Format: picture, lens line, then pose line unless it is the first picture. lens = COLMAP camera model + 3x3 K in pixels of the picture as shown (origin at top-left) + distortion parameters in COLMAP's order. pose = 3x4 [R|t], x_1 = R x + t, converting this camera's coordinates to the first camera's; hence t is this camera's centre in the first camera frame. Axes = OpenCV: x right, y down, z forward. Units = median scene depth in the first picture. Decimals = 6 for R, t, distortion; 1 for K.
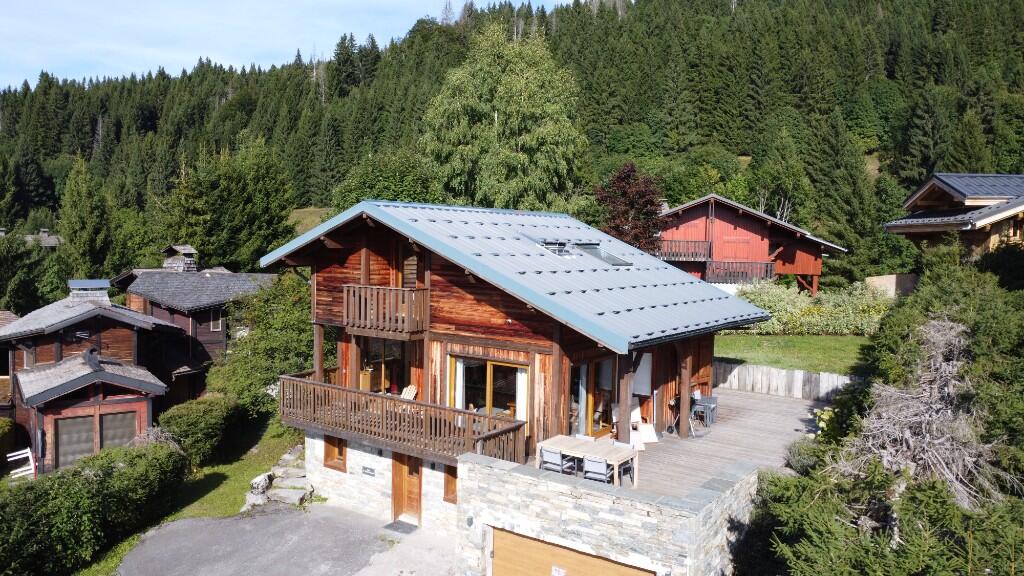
lens RADIAL K [[743.1, 0, 512.4], [0, 743.1, 283.9], [0, 0, 1]] dist [-0.035720, 0.000953]
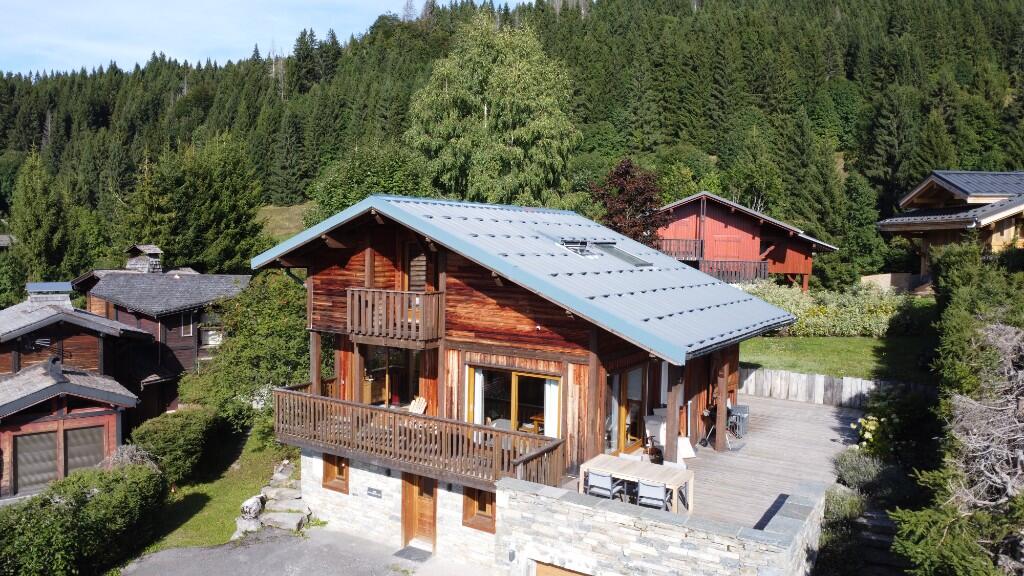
lens RADIAL K [[743.1, 0, 511.9], [0, 743.1, 283.3], [0, 0, 1]] dist [-0.035720, 0.000953]
pose [[0.998566, -0.004220, 0.053377, -0.046763], [0.004188, 0.999991, 0.000706, -0.002925], [-0.053380, -0.000481, 0.998574, 0.052265]]
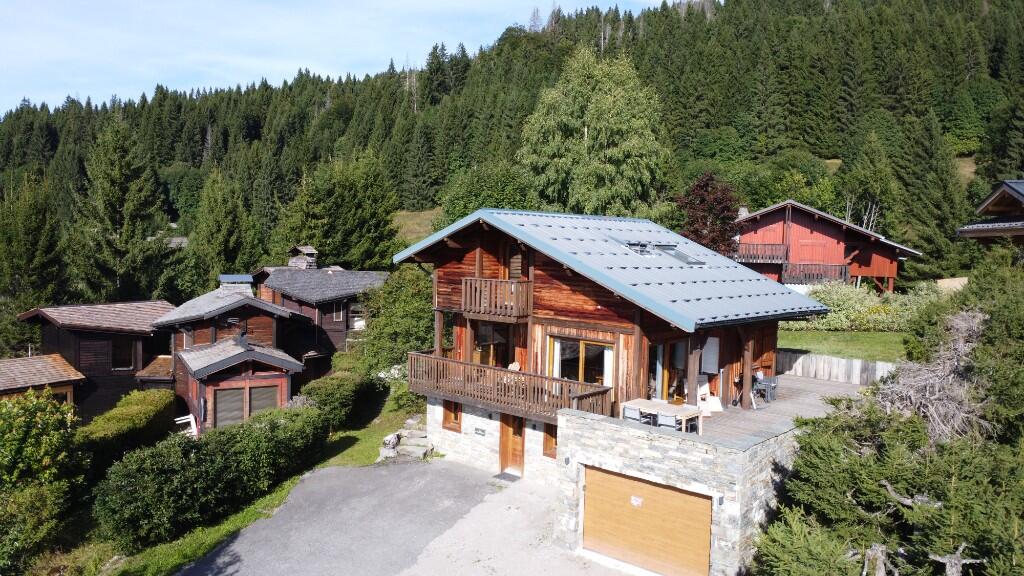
lens RADIAL K [[743.1, 0, 512.2], [0, 743.1, 283.6], [0, 0, 1]] dist [-0.035720, 0.000953]
pose [[0.993499, 0.009942, -0.113409, -0.004291], [-0.010524, 0.999934, -0.004535, 0.009726], [0.113357, 0.005699, 0.993538, -0.129635]]
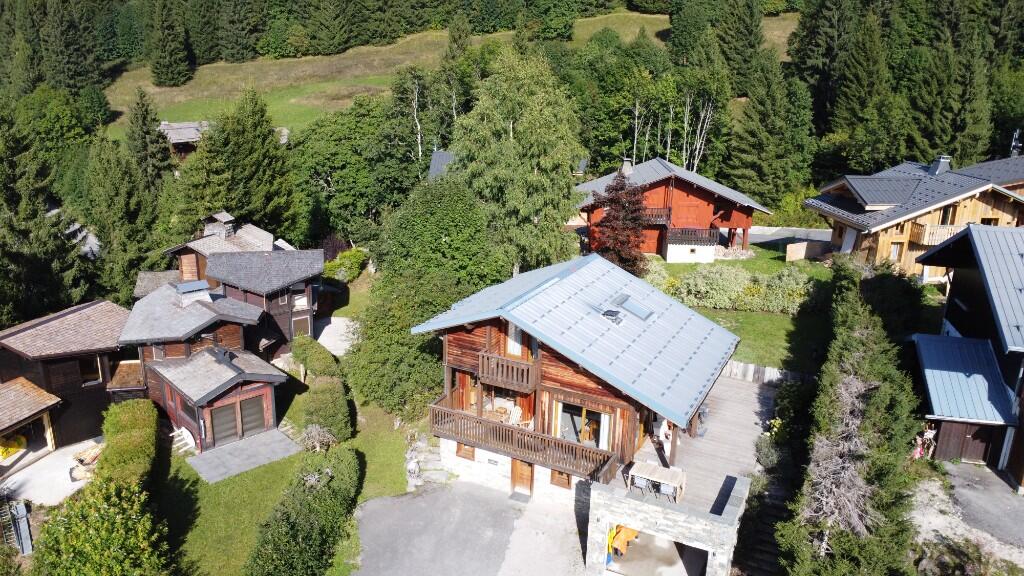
lens RADIAL K [[743.1, 0, 510.6], [0, 743.1, 282.1], [0, 0, 1]] dist [-0.035720, 0.000953]
pose [[0.991094, -0.034737, 0.128552, -0.220475], [0.004118, 0.972910, 0.231149, -0.304124], [-0.133098, -0.228561, 0.964388, -0.268683]]
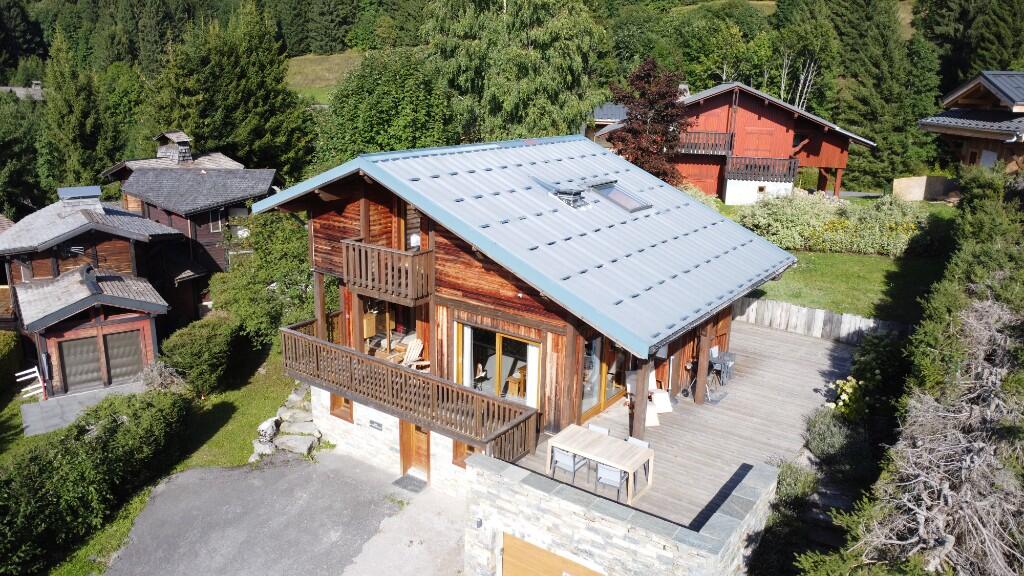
lens RADIAL K [[743.1, 0, 511.9], [0, 743.1, 282.5], [0, 0, 1]] dist [-0.035720, 0.000953]
pose [[0.999932, 0.005530, -0.010240, -0.002718], [-0.003295, 0.978418, 0.206610, -0.087867], [0.011162, -0.206563, 0.978370, 0.049247]]
